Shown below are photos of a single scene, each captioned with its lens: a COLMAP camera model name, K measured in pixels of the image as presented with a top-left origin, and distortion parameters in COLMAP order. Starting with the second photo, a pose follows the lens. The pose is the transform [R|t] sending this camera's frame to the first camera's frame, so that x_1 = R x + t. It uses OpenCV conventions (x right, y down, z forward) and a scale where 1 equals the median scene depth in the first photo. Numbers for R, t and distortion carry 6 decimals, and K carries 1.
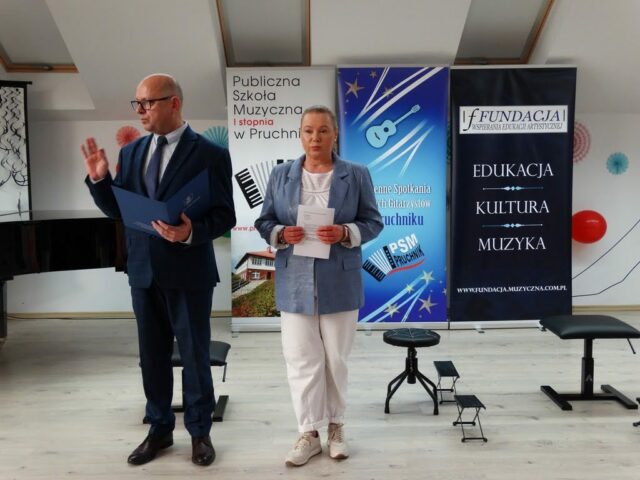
lens RADIAL K [[699.4, 0, 313.6], [0, 699.4, 230.4], [0, 0, 1]] dist [0.026089, 0.000000]
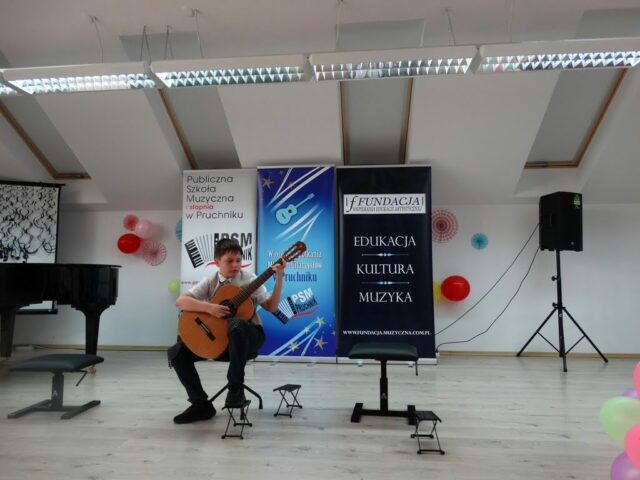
lens RADIAL K [[447.7, 0, 320.7], [0, 447.7, 238.0], [0, 0, 1]] dist [-0.005613, 0.001265]
pose [[0.993400, 0.000656, -0.114699, 0.261014], [-0.020421, 0.985019, -0.171230, 0.056696], [0.112868, 0.172442, 0.978532, 0.152475]]
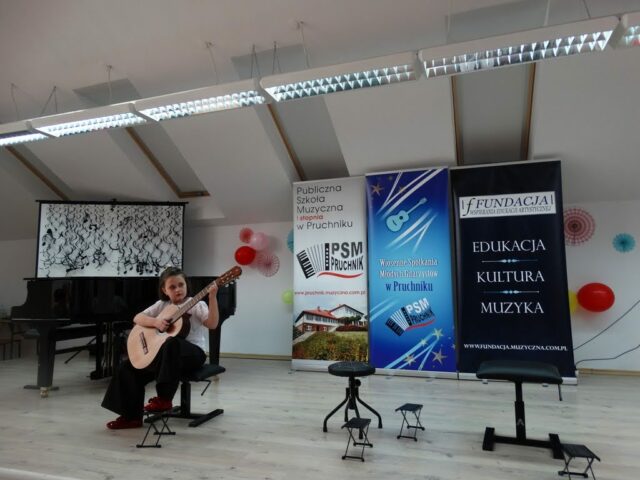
lens RADIAL K [[447.7, 0, 322.6], [0, 447.7, 238.4], [0, 0, 1]] dist [-0.005613, 0.001265]
pose [[0.939912, -0.034619, -0.339658, 0.245993], [-0.029425, 0.982931, -0.181608, 0.050941], [0.340147, 0.180690, 0.922849, 0.176121]]
